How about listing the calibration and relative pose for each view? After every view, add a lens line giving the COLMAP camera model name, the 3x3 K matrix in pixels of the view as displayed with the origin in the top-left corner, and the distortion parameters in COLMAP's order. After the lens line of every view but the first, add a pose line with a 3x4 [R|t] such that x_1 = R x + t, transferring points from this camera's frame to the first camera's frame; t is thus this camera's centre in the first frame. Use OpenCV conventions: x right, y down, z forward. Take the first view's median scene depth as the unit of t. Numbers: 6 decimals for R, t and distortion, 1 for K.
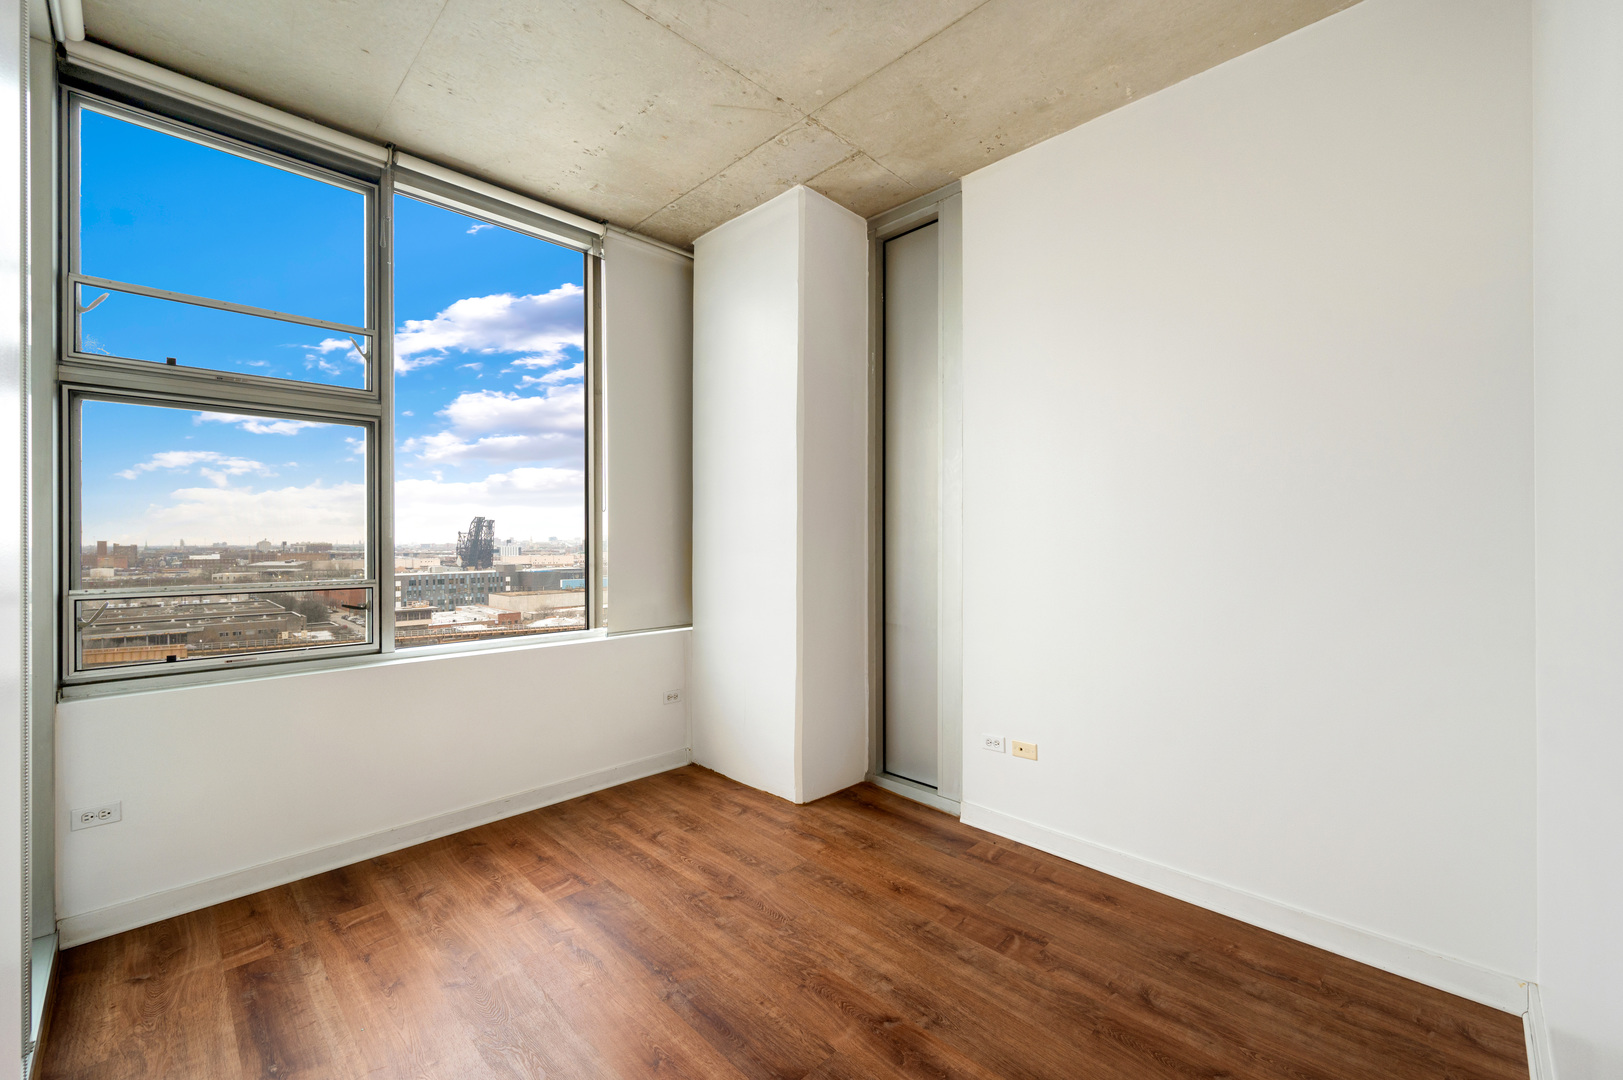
lens RADIAL K [[657.8, 0, 810.7], [0, 657.8, 542.6], [0, 0, 1]] dist [-0.000741, -0.000365]
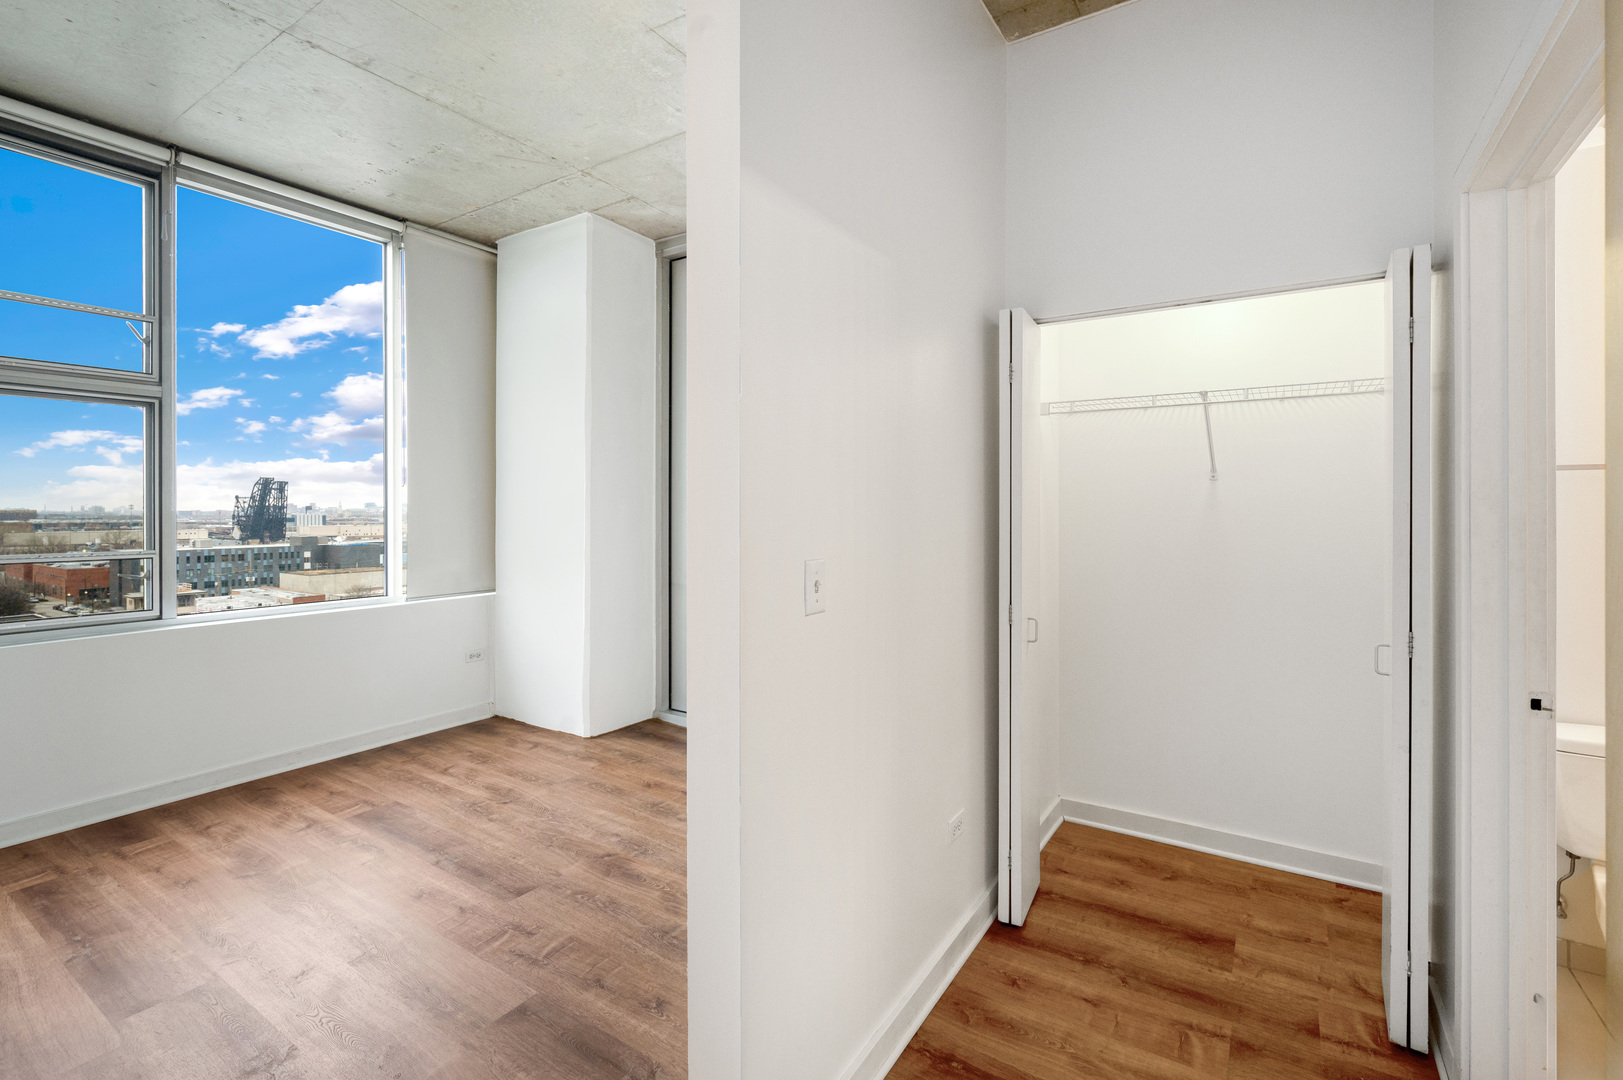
lens RADIAL K [[700.5, 0, 862.0], [0, 700.5, 511.4], [0, 0, 1]] dist [-0.001130, 0.000122]
pose [[0.971667, 0.002050, 0.236343, 0.185332], [-0.002326, 0.999997, 0.000892, -0.010749], [-0.236341, -0.001416, 0.971669, -0.377411]]
